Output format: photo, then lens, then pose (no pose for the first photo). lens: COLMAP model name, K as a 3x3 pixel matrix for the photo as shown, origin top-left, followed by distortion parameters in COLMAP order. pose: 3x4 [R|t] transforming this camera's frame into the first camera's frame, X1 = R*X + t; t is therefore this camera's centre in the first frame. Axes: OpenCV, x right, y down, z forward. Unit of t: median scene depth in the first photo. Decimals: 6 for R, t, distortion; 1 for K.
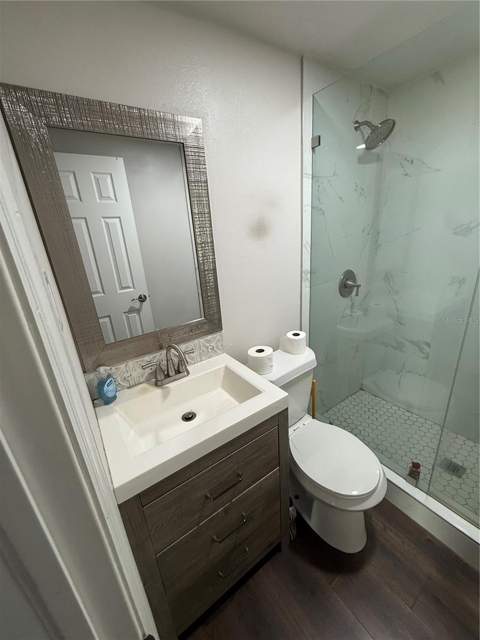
lens RADIAL K [[254.7, 0, 241.4], [0, 254.7, 319.9], [0, 0, 1]] dist [-0.000538, -0.000598]
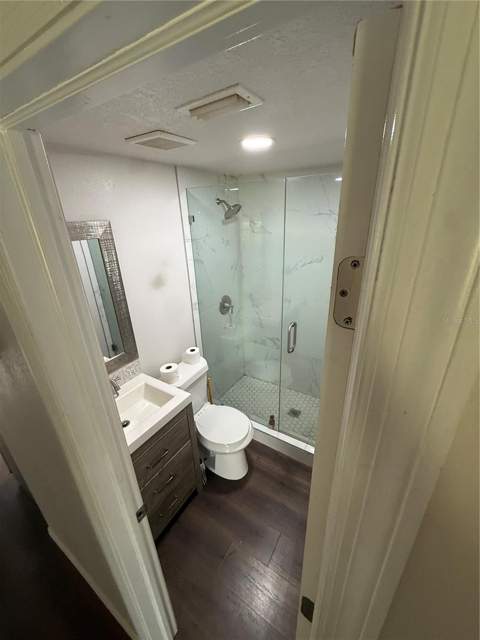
lens RADIAL K [[254.7, 0, 241.8], [0, 254.7, 319.7], [0, 0, 1]] dist [-0.000538, -0.000598]
pose [[0.917911, -0.112008, 0.380648, -0.062121], [0.098298, 0.993617, 0.055338, -0.177256], [-0.384417, -0.013379, 0.923063, -0.463111]]
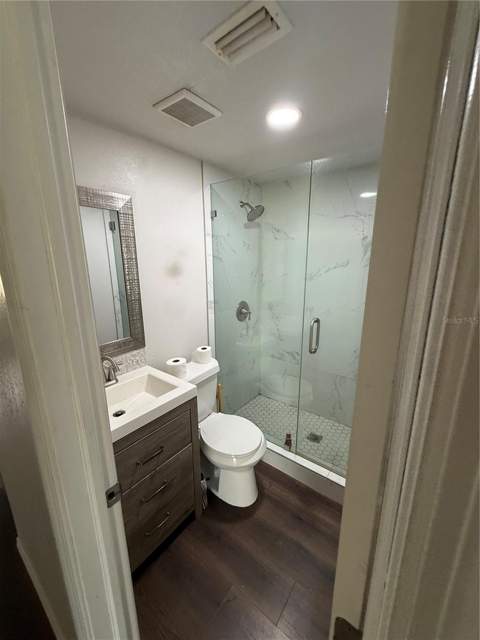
lens RADIAL K [[254.7, 0, 241.8], [0, 254.7, 320.0], [0, 0, 1]] dist [-0.000538, -0.000598]
pose [[0.947244, -0.006214, 0.320453, -0.024476], [0.041013, 0.993943, -0.101958, 0.055823], [-0.317878, 0.109721, 0.941762, -0.350261]]
